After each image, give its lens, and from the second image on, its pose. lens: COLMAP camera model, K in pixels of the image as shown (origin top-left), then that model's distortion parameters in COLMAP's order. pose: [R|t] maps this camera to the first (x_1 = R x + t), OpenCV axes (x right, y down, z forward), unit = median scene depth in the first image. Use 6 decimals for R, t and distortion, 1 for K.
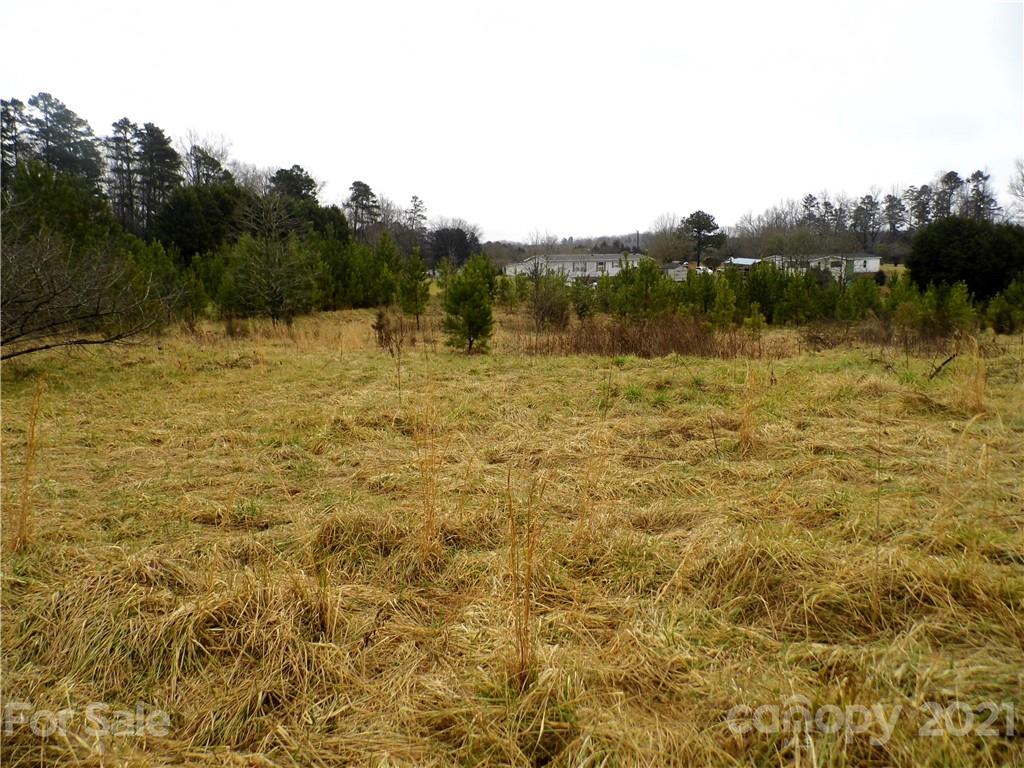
lens RADIAL K [[758.2, 0, 514.5], [0, 758.2, 379.9], [0, 0, 1]] dist [-0.008195, -0.004800]
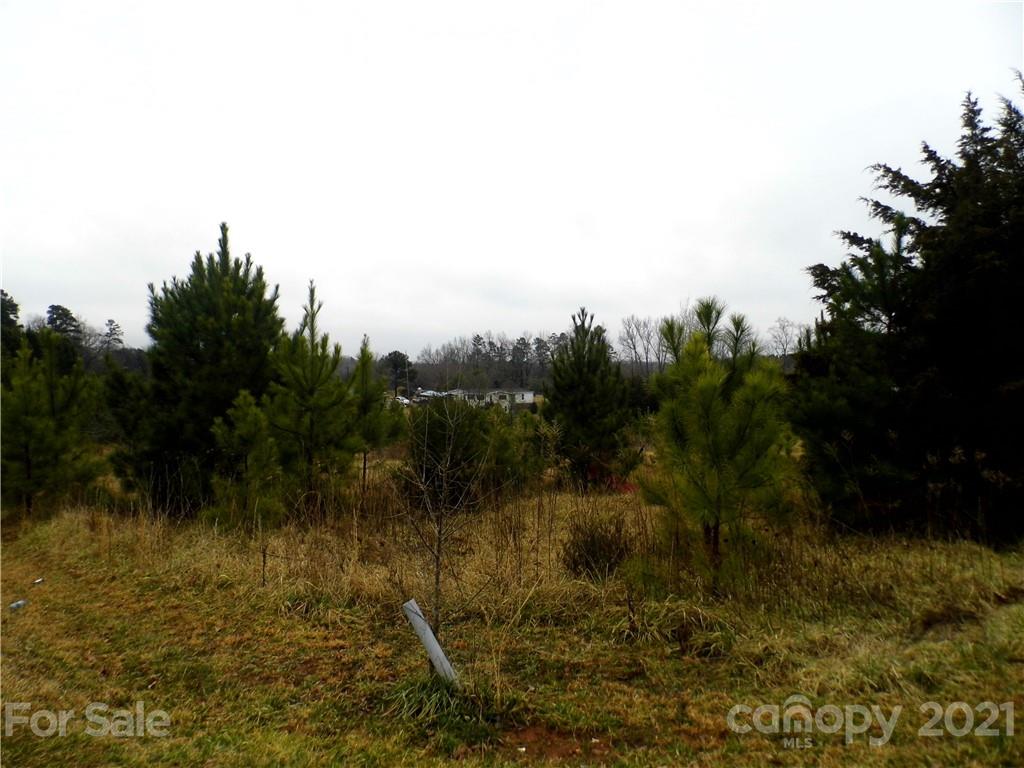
lens RADIAL K [[745.2, 0, 512.8], [0, 745.2, 384.5], [0, 0, 1]] dist [0.012066, 0.001827]
pose [[0.913510, 0.022224, 0.406209, -0.056351], [0.039886, 0.988803, -0.143797, 0.007019], [-0.404857, 0.147561, 0.902395, -0.116775]]
